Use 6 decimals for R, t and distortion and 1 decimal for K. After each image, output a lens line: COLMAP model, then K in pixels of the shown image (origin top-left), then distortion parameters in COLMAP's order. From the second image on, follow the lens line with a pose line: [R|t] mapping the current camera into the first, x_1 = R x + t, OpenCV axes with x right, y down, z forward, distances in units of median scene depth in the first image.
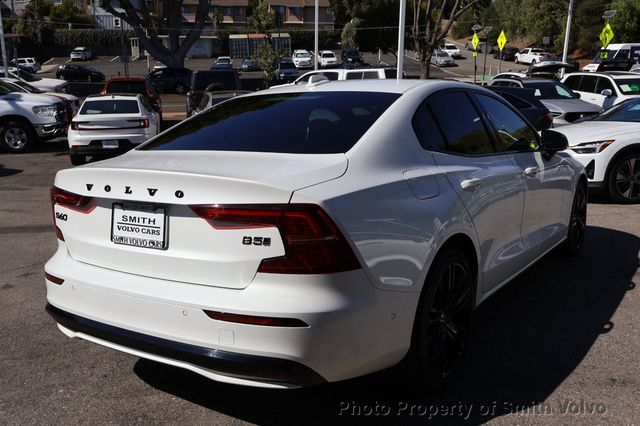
lens RADIAL K [[617.7, 0, 321.7], [0, 617.7, 214.9], [0, 0, 1]] dist [0.018254, 0.000000]
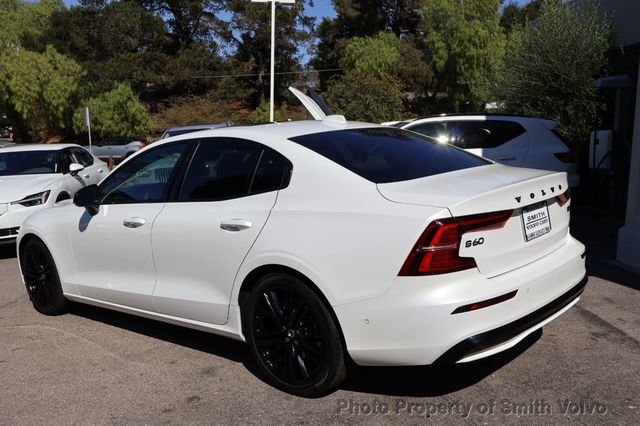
lens RADIAL K [[651.8, 0, 318.8], [0, 651.8, 214.4], [0, 0, 1]] dist [0.059281, 0.000000]
pose [[0.120499, -0.118354, 0.985633, -1.745072], [0.232944, 0.968517, 0.087820, -0.227807], [-0.964996, 0.219015, 0.144275, 1.265037]]
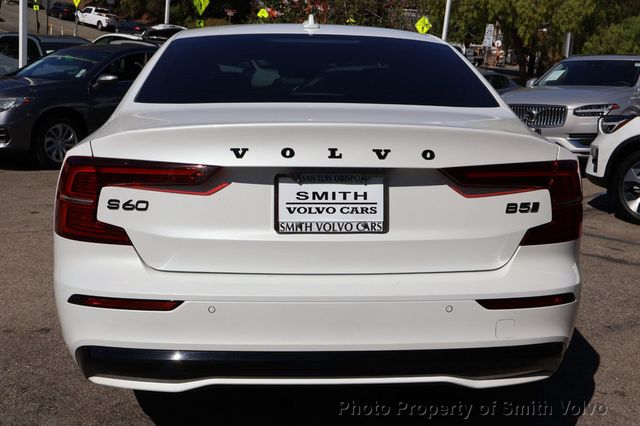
lens RADIAL K [[779.6, 0, 320.7], [0, 779.6, 210.8], [0, 0, 1]] dist [0.007040, 0.000000]
pose [[0.795157, -0.064005, 0.603016, -0.862875], [0.068854, 0.997513, 0.015085, 0.010932], [-0.602482, 0.029525, 0.797586, 0.299785]]
